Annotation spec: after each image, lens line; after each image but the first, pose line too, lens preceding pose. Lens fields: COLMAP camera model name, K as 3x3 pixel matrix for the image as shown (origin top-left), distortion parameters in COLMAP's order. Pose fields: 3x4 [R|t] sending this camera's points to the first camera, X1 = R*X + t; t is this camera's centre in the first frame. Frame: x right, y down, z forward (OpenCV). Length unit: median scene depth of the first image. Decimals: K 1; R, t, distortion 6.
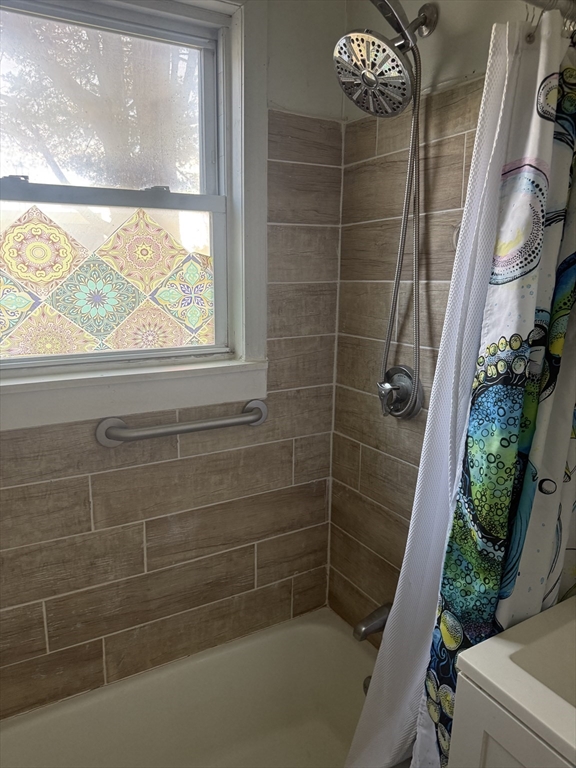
lens RADIAL K [[549.7, 0, 291.5], [0, 549.7, 376.1], [0, 0, 1]] dist [0.049873, -0.062951]
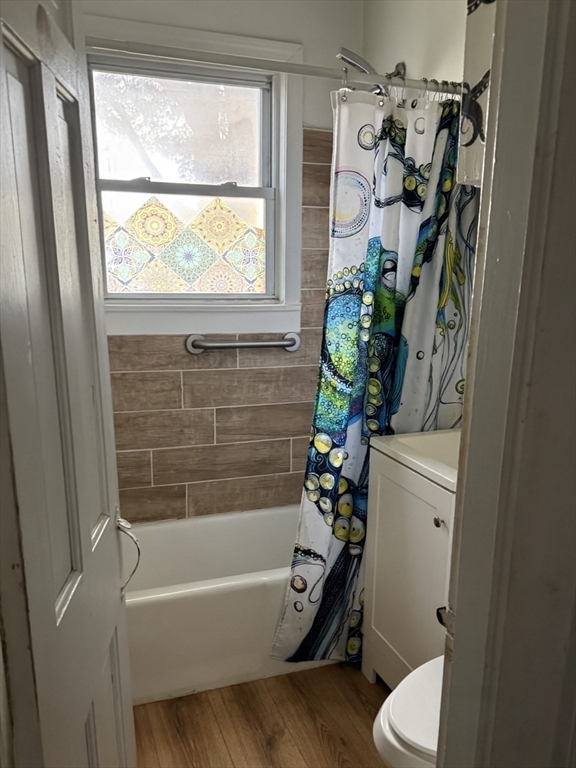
lens RADIAL K [[549.7, 0, 289.2], [0, 549.7, 385.8], [0, 0, 1]] dist [0.049873, -0.062951]
pose [[0.991280, 0.034784, -0.127098, 0.123891], [-0.031097, 0.999039, 0.030886, 0.151228], [0.128050, -0.026664, 0.991409, -0.462075]]
